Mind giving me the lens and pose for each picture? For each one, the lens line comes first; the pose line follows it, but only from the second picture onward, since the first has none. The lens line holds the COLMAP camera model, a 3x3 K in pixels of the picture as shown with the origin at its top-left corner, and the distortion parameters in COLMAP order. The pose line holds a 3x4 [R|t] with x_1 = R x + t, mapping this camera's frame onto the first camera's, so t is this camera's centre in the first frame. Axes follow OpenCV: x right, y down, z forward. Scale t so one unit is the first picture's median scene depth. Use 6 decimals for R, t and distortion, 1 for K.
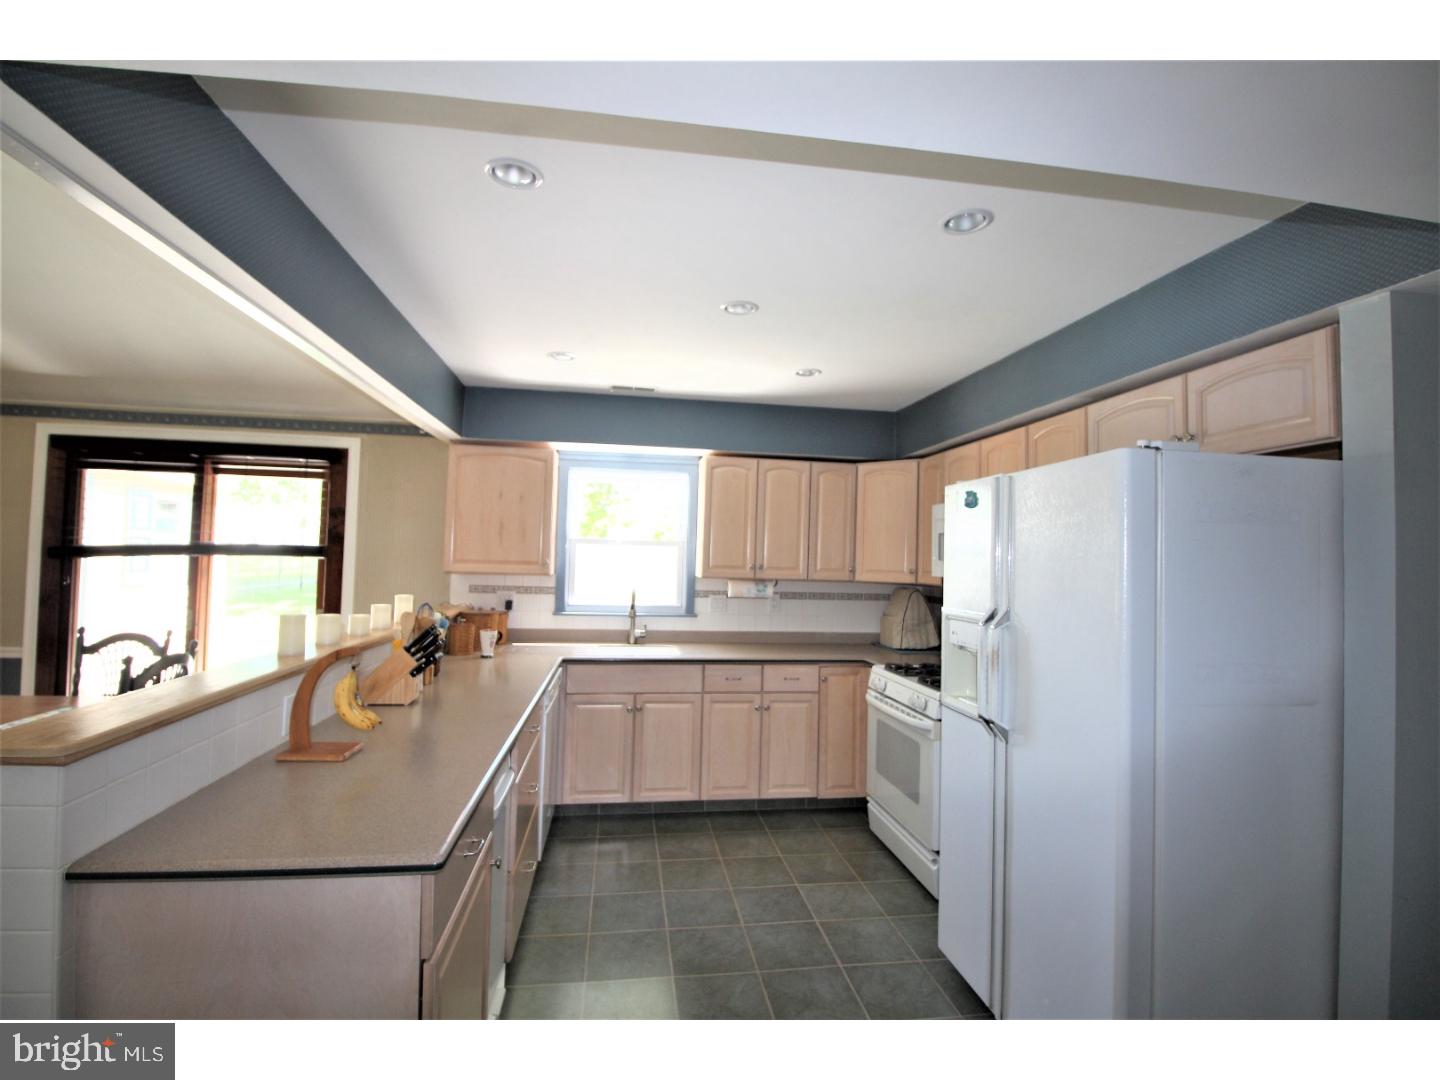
lens RADIAL K [[659.9, 0, 719.7], [0, 659.9, 543.1], [0, 0, 1]] dist [0.001066, -0.000161]
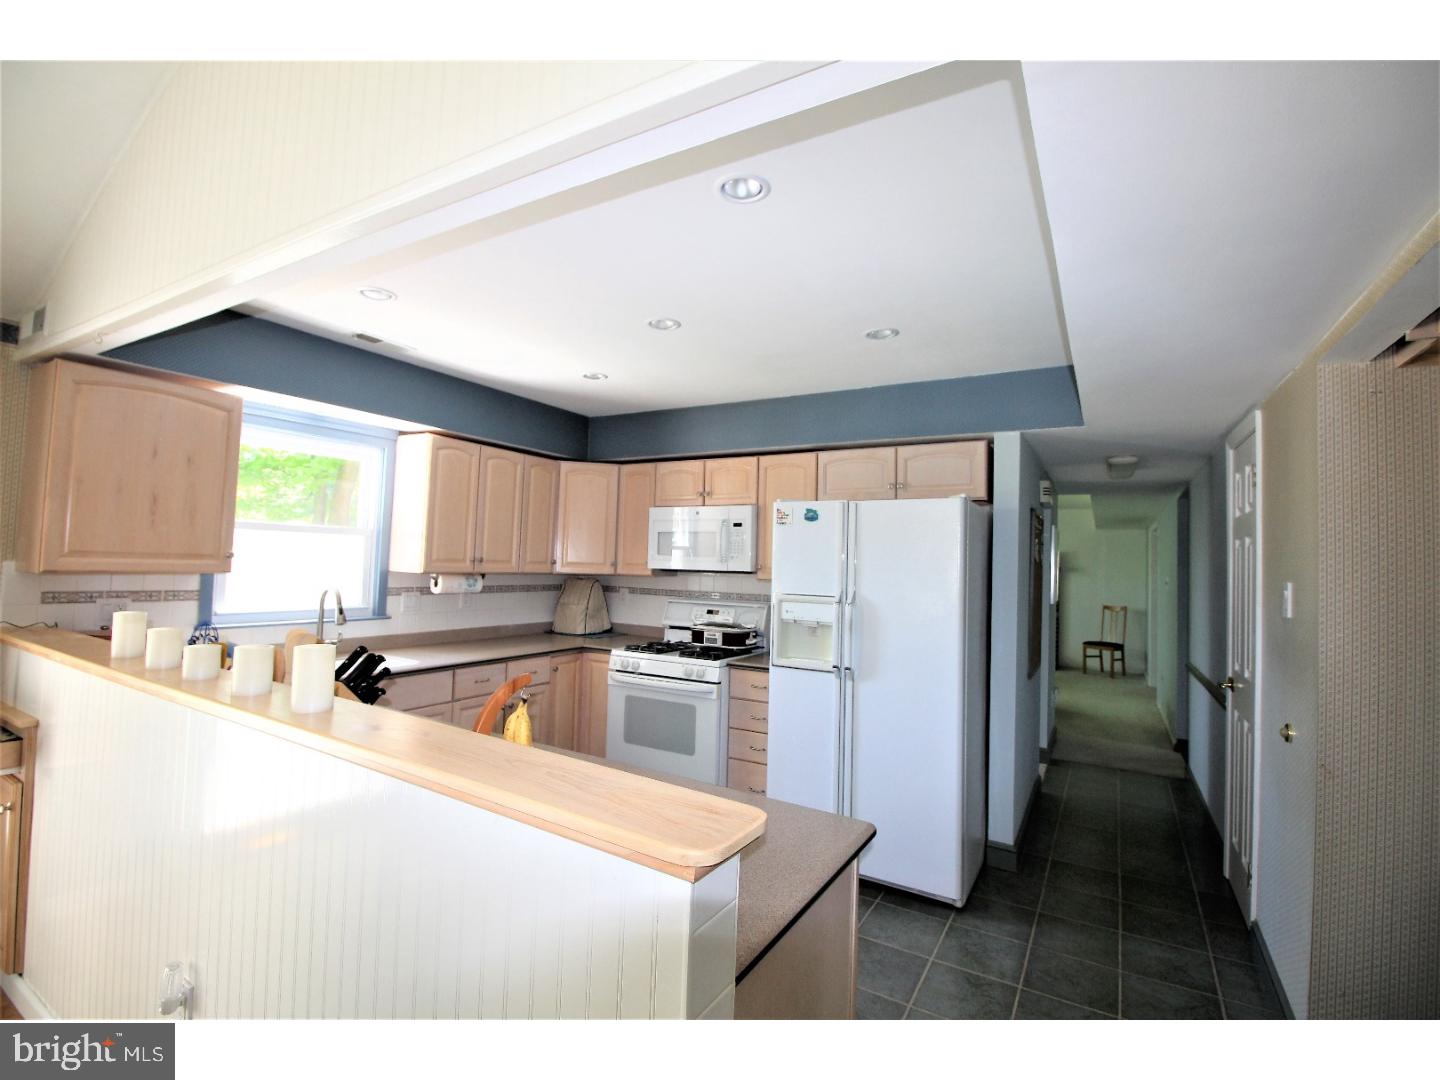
lens RADIAL K [[659.9, 0, 718.5], [0, 659.9, 535.7], [0, 0, 1]] dist [0.001066, -0.000161]
pose [[0.639815, 0.023959, 0.768155, -0.441581], [-0.031865, 0.999481, -0.004633, -0.004931], [-0.767868, -0.021513, 0.640247, 0.136876]]
